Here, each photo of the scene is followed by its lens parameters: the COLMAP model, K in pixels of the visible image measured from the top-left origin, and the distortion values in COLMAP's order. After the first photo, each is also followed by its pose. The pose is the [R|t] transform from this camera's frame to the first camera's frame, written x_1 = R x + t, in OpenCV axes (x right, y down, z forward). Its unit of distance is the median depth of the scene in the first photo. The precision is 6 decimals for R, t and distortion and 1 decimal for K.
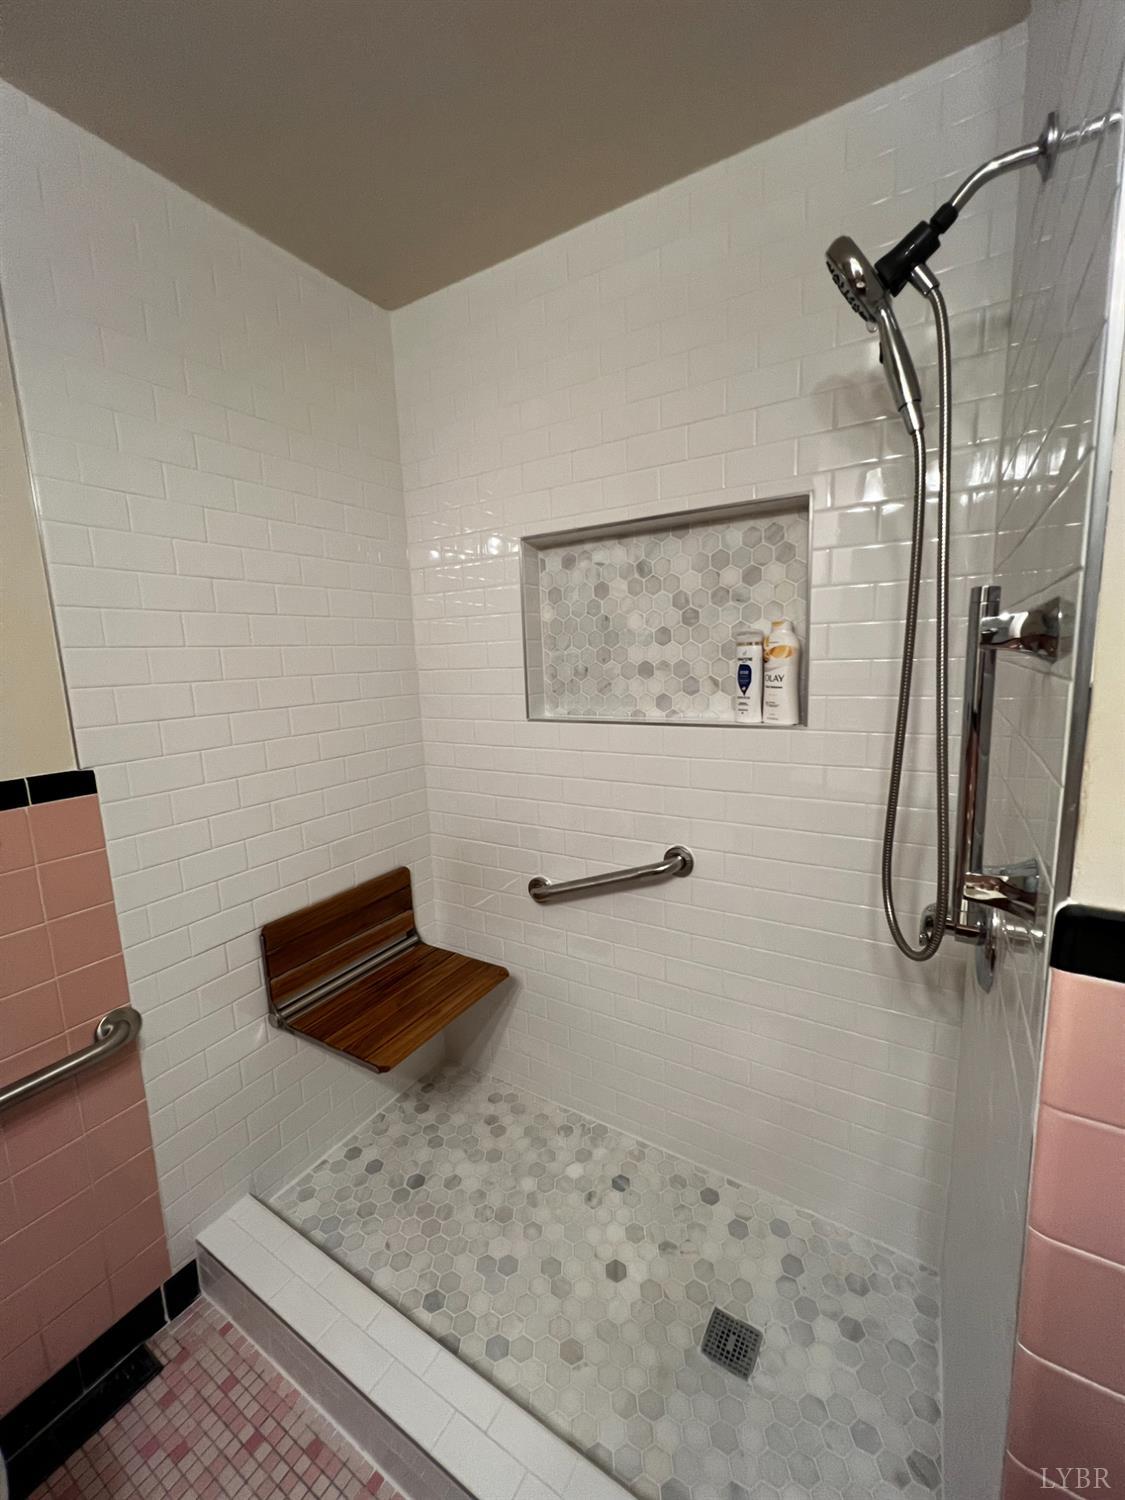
lens RADIAL K [[600.0, 0, 565.6], [0, 600.0, 750.3], [0, 0, 1]] dist [-0.002140, 0.000717]
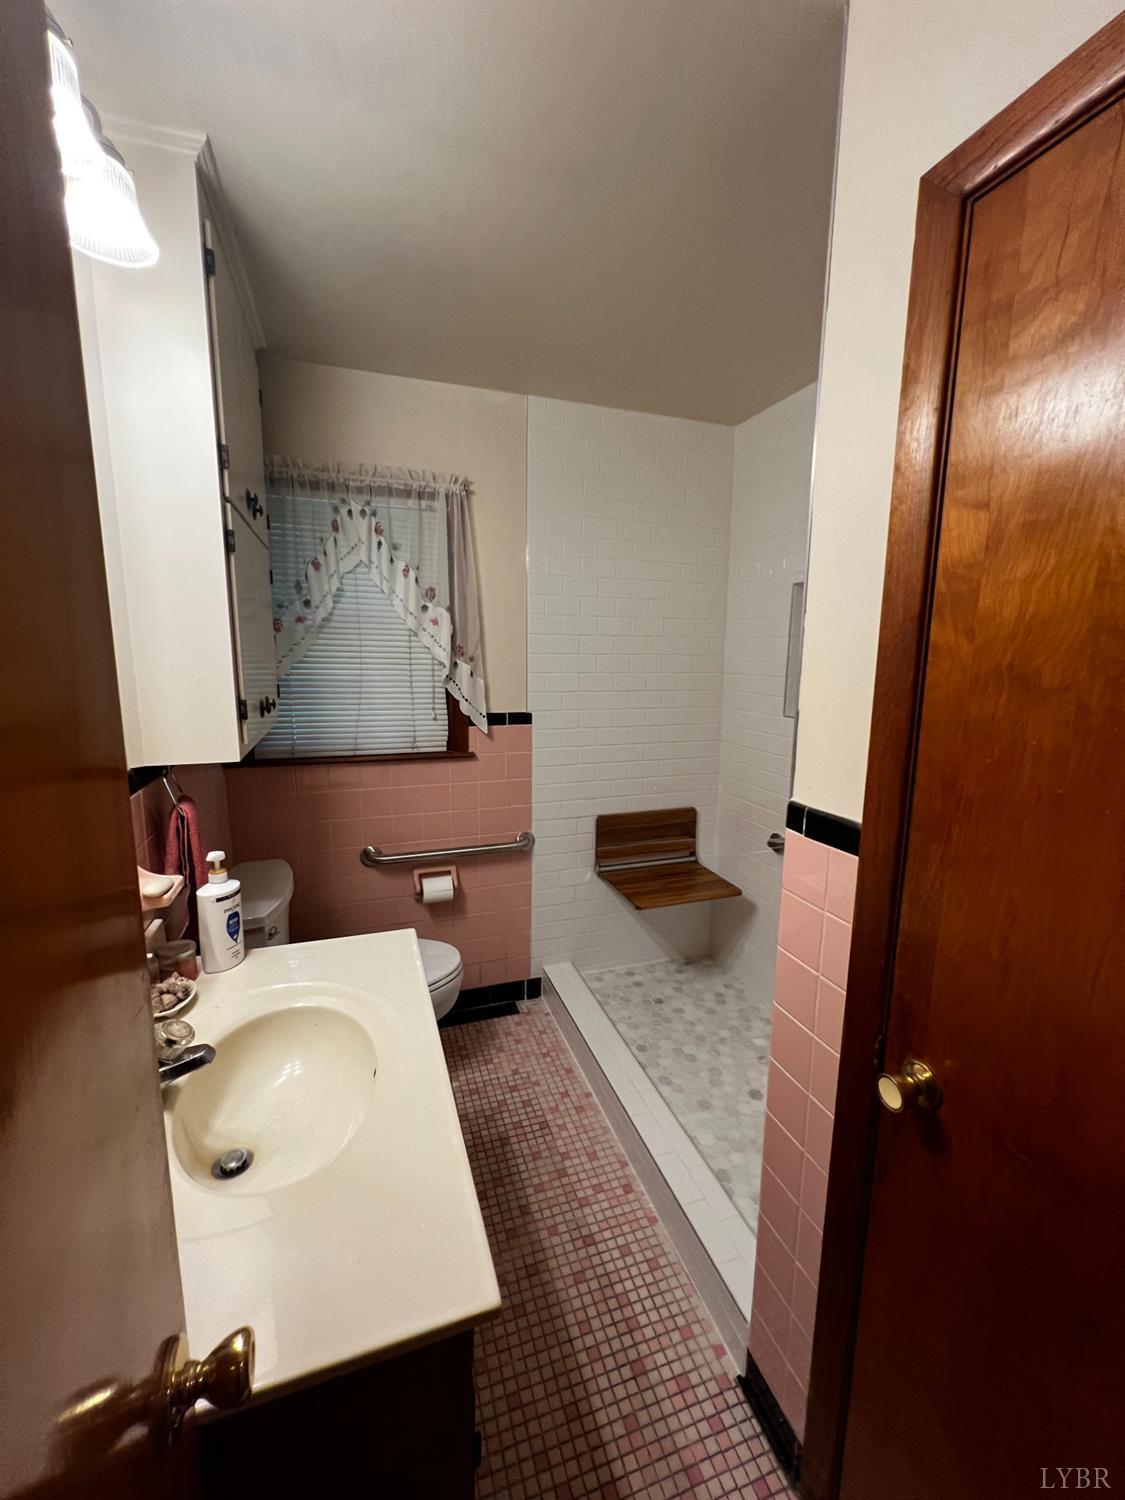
lens RADIAL K [[600.0, 0, 564.6], [0, 600.0, 750.1], [0, 0, 1]] dist [-0.002140, 0.000717]
pose [[0.771452, 0.147069, -0.619058, 0.445022], [-0.136919, 0.988499, 0.064212, 0.007304], [0.621381, 0.035225, 0.782716, -0.407429]]
